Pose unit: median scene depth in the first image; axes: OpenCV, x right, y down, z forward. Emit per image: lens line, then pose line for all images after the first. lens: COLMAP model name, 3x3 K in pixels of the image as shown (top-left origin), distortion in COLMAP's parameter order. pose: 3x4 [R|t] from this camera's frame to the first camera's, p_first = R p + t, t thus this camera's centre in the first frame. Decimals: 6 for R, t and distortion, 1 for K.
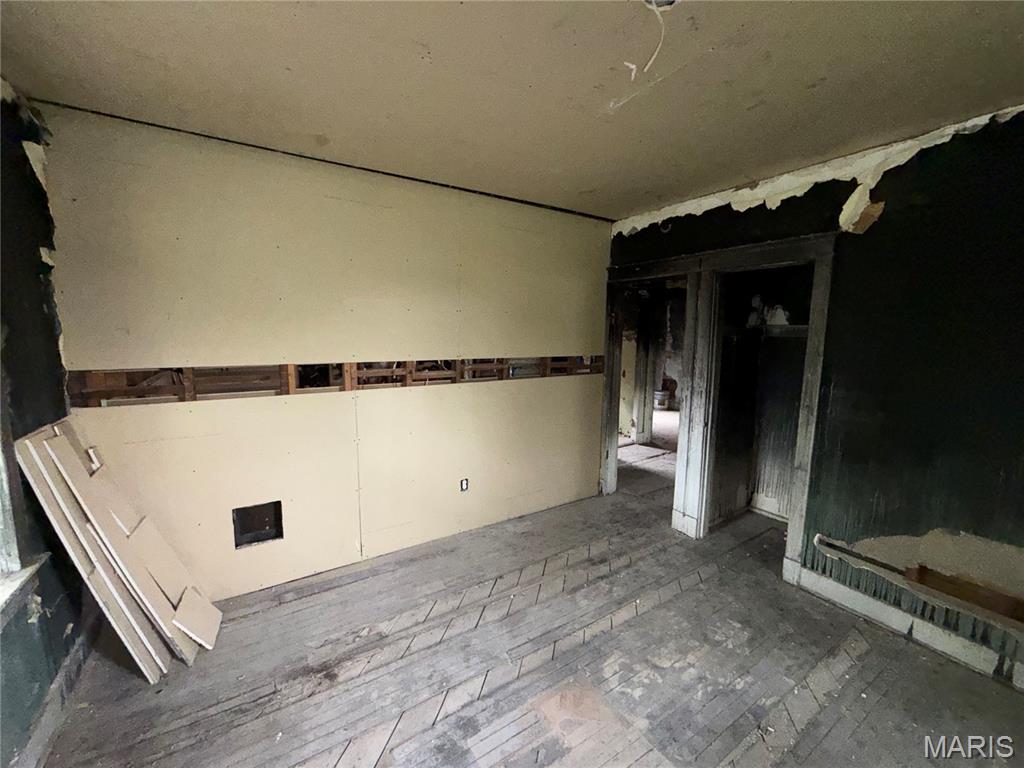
lens RADIAL K [[408.2, 0, 507.3], [0, 408.2, 384.7], [0, 0, 1]] dist [-0.000692, 0.000353]
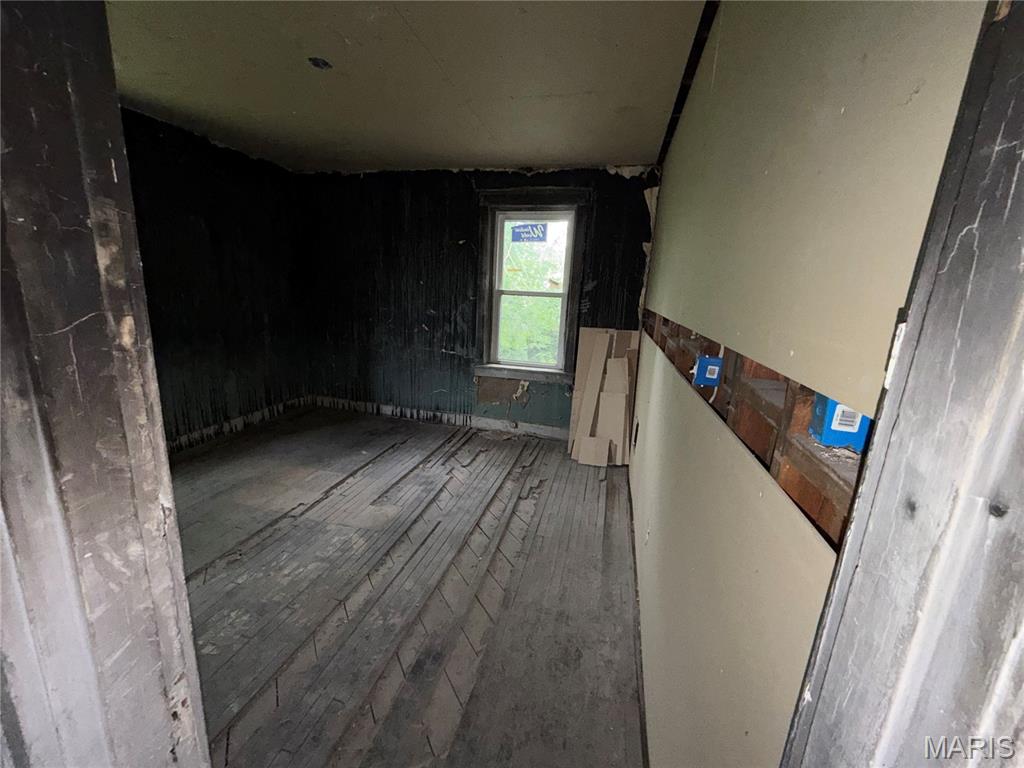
lens RADIAL K [[408.2, 0, 507.3], [0, 408.2, 384.7], [0, 0, 1]] dist [-0.000692, 0.000353]
pose [[-0.722480, 0.111391, -0.682360, 0.705508], [-0.149379, 0.938477, 0.311363, -0.194407], [0.675062, 0.326884, -0.661391, 1.926996]]
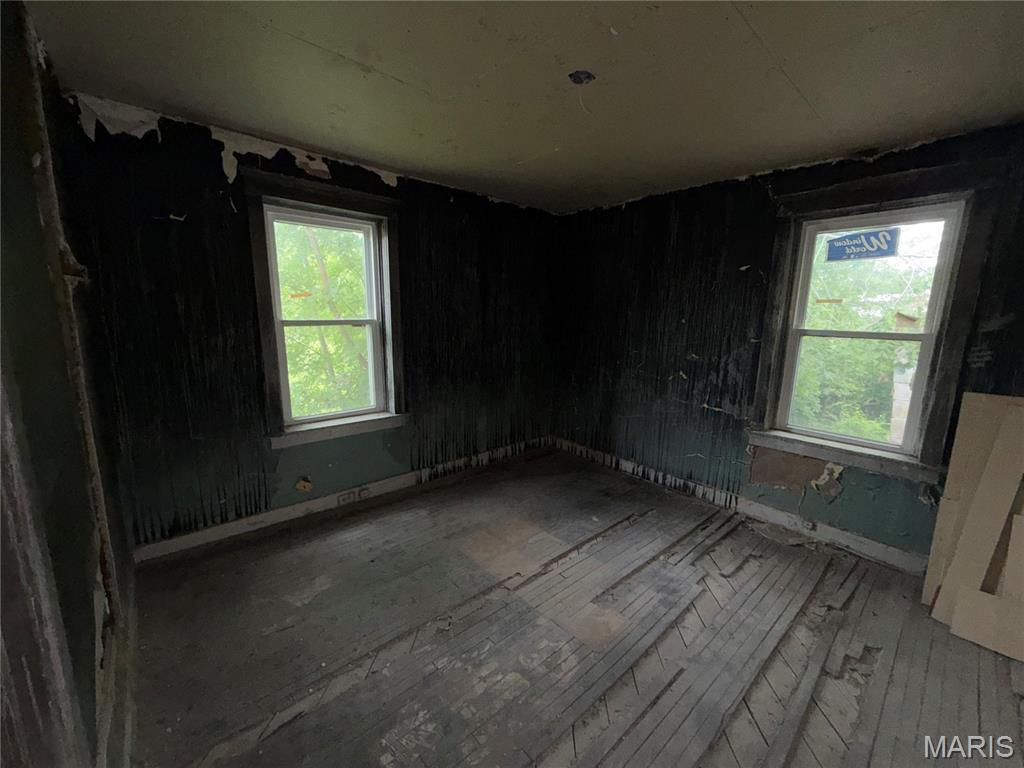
lens RADIAL K [[408.2, 0, 507.3], [0, 408.2, 384.7], [0, 0, 1]] dist [-0.000692, 0.000353]
pose [[-0.986147, -0.001464, -0.165870, 0.547224], [-0.052607, 0.951101, 0.304368, -0.197212], [0.157313, 0.308878, -0.938002, 1.643980]]
